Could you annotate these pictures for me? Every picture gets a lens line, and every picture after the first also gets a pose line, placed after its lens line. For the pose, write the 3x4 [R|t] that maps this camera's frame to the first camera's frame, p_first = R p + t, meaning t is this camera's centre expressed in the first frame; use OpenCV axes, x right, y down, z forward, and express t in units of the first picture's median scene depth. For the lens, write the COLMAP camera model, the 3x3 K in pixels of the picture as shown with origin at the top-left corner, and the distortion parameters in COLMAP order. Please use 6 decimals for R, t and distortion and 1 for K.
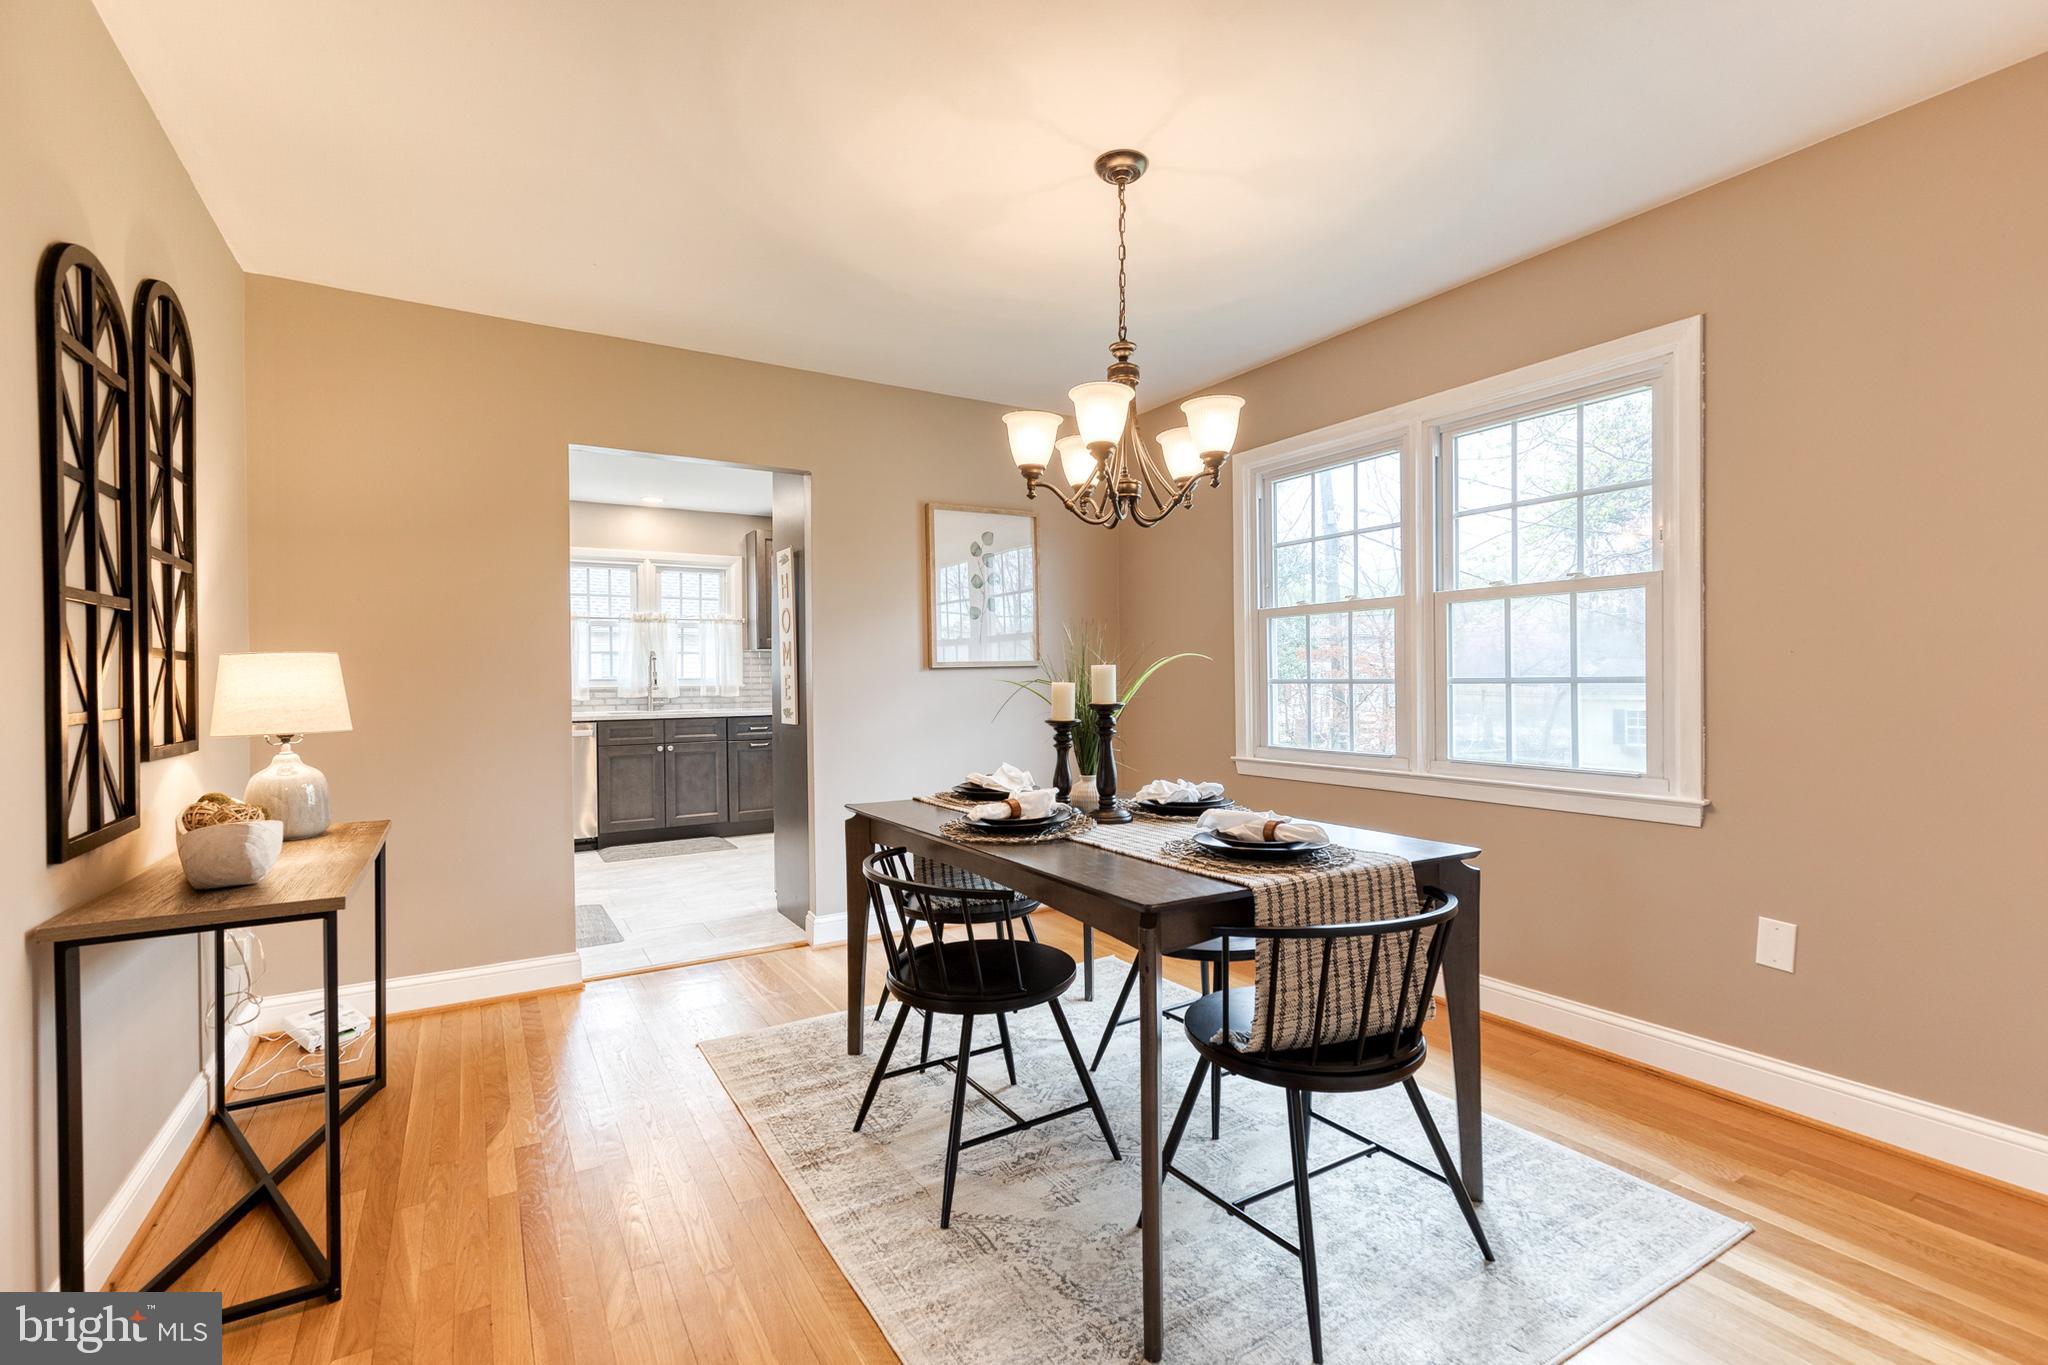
lens RADIAL K [[937.6, 0, 1034.5], [0, 937.6, 681.1], [0, 0, 1]] dist [0.006330, -0.000359]
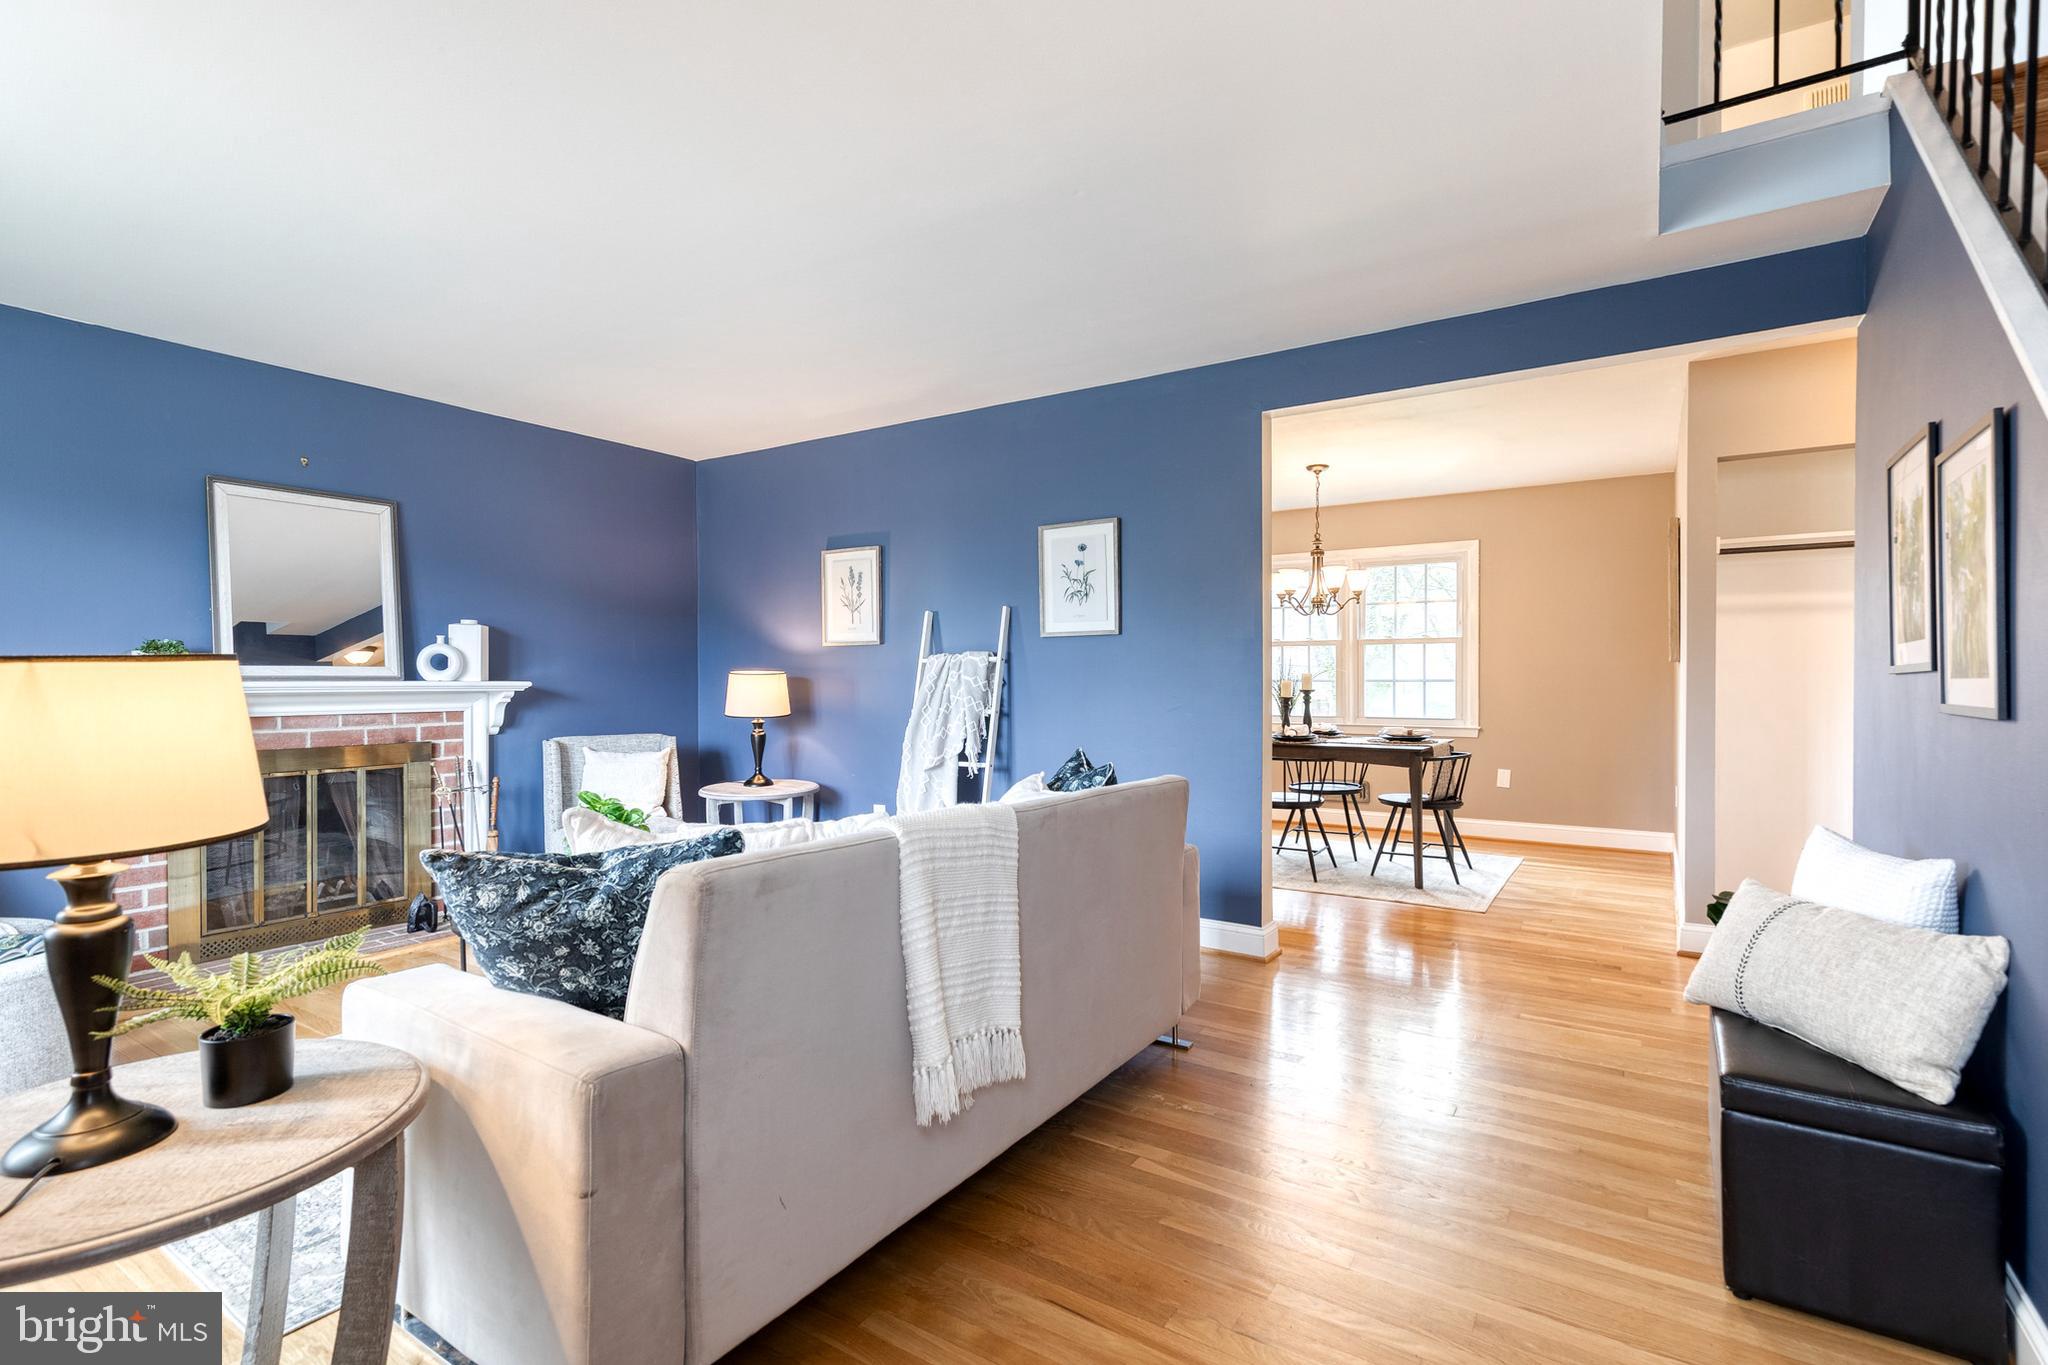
lens RADIAL K [[937.6, 0, 1034.5], [0, 937.6, 681.1], [0, 0, 1]] dist [0.006330, -0.000359]
pose [[0.909535, 0.004278, 0.415605, -1.498710], [-0.002694, 0.999987, -0.004398, 0.016298], [-0.415618, 0.002880, 0.909535, -0.857080]]
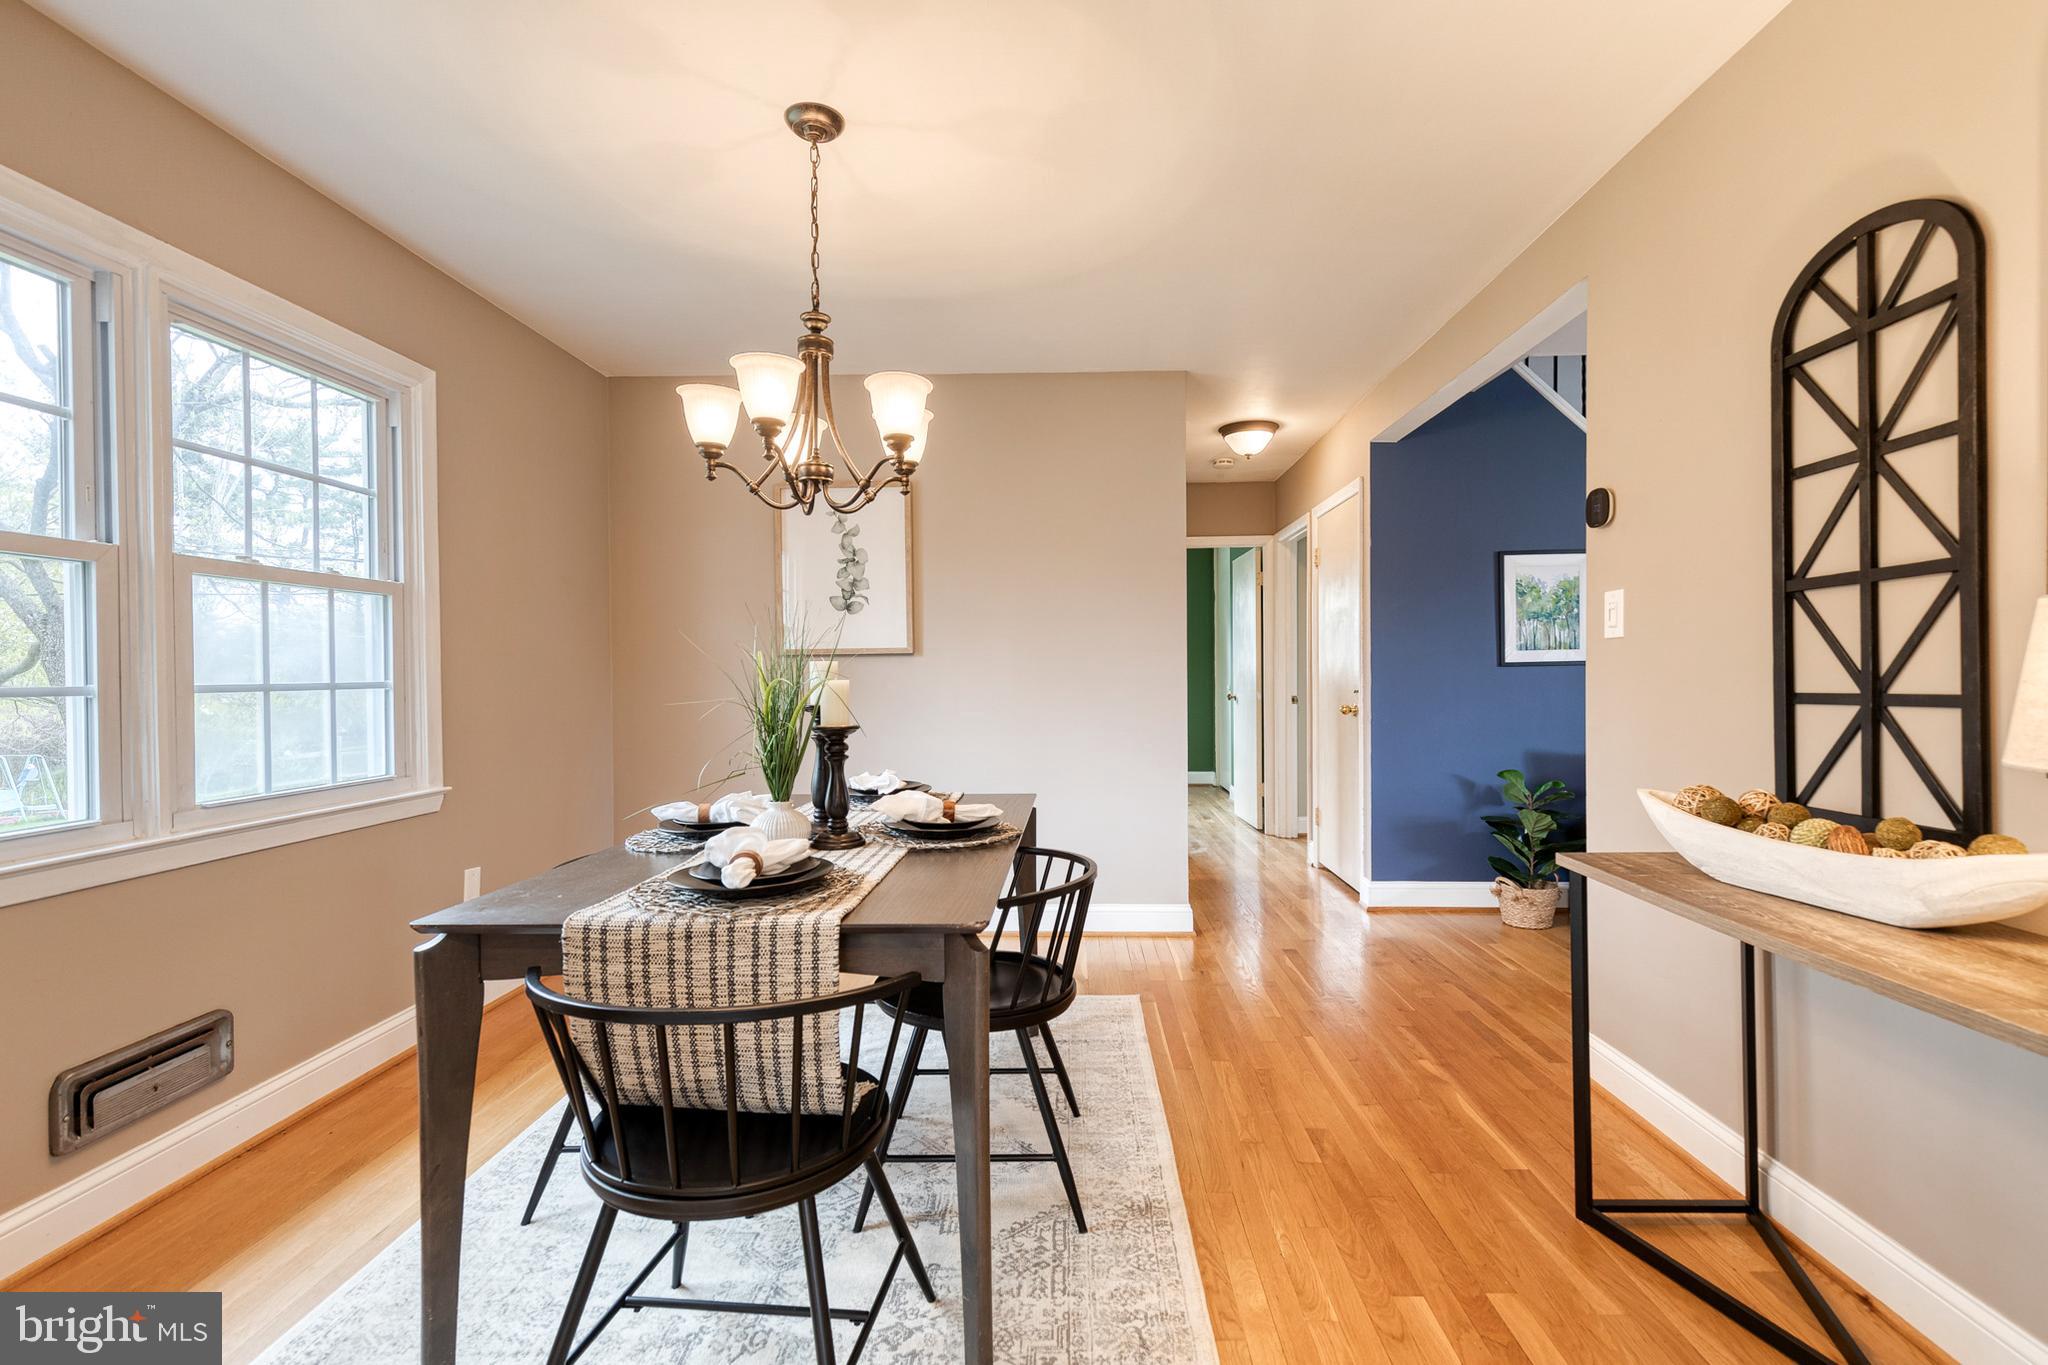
lens RADIAL K [[938.1, 0, 1035.5], [0, 938.1, 686.1], [0, 0, 1]] dist [0.011840, -0.000085]
pose [[-0.837288, 0.004660, 0.546742, -0.552477], [0.015264, 0.999773, 0.014855, -0.004973], [-0.546549, 0.020783, -0.837169, 1.593342]]
